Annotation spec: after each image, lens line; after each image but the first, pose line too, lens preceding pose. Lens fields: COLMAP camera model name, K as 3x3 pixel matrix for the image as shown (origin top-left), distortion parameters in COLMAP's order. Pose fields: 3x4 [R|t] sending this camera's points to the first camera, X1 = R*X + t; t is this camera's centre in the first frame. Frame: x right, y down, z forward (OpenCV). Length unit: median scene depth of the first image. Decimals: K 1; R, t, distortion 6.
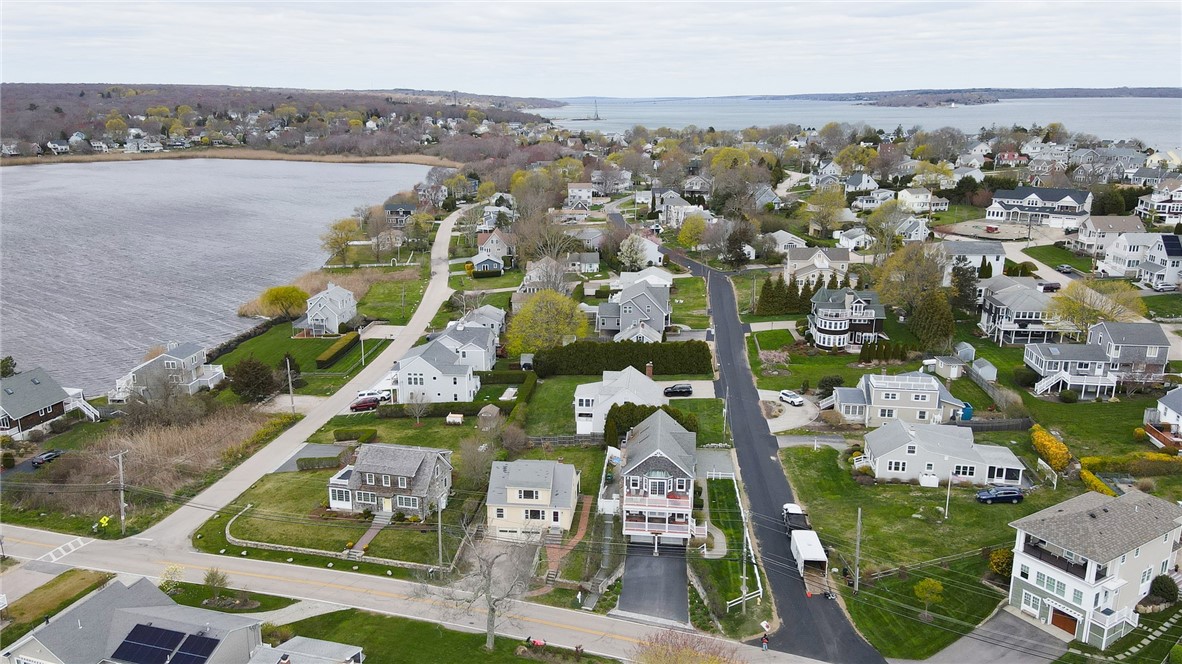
lens RADIAL K [[845.2, 0, 587.1], [0, 845.2, 335.9], [0, 0, 1]] dist [0.242064, -0.247492]
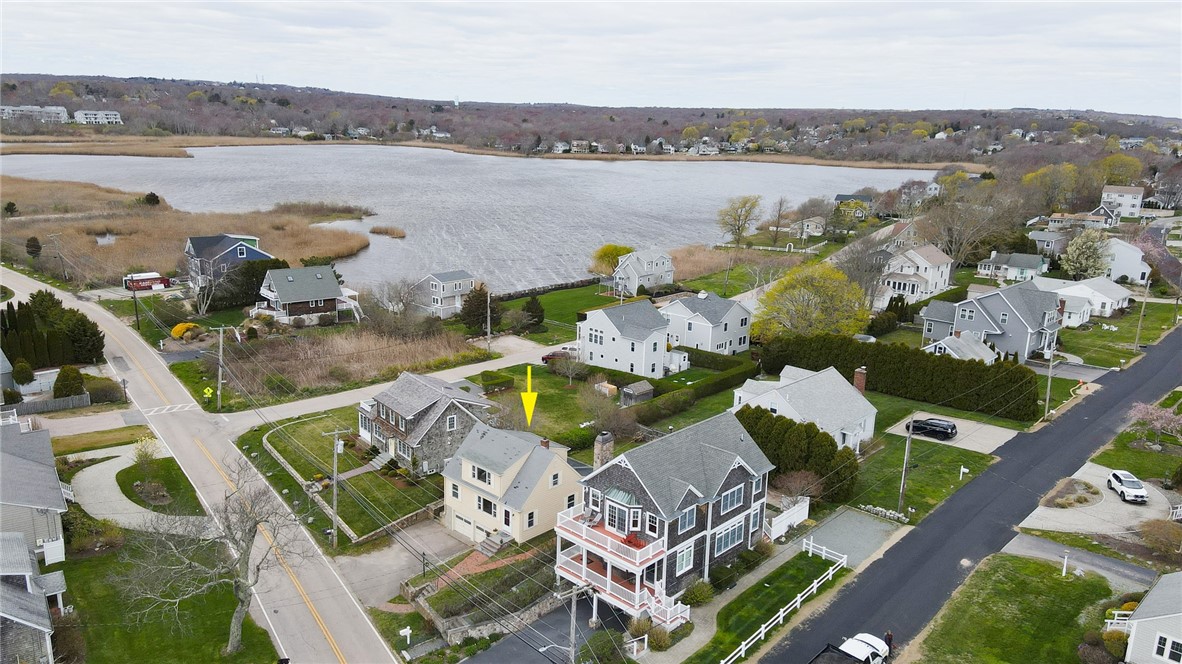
lens RADIAL K [[845.2, 0, 587.1], [0, 845.2, 335.9], [0, 0, 1]] dist [0.242064, -0.247492]
pose [[0.795555, 0.173408, -0.580535, 0.283370], [-0.188202, 0.981497, 0.035268, 0.024073], [0.575909, 0.081201, 0.813471, 0.345571]]
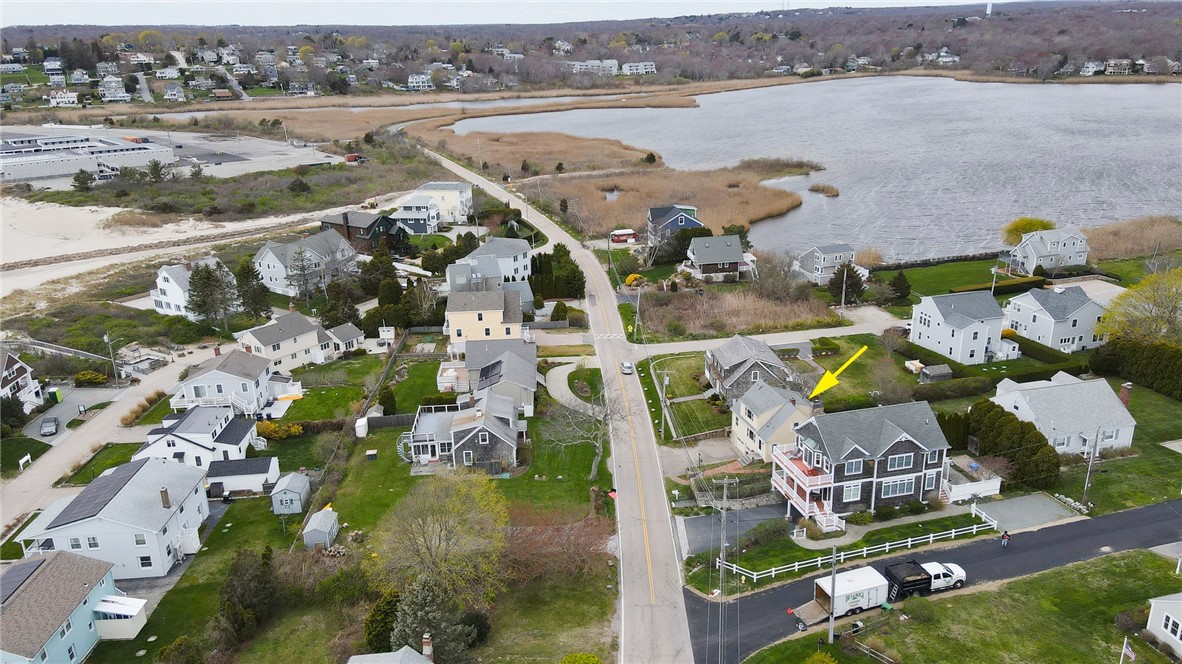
lens RADIAL K [[845.2, 0, 587.1], [0, 845.2, 335.9], [0, 0, 1]] dist [0.242064, -0.247492]
pose [[0.355714, 0.301701, -0.884559, 0.564731], [-0.221923, 0.946659, 0.233639, -0.080652], [0.907864, 0.113195, 0.403694, 0.277066]]
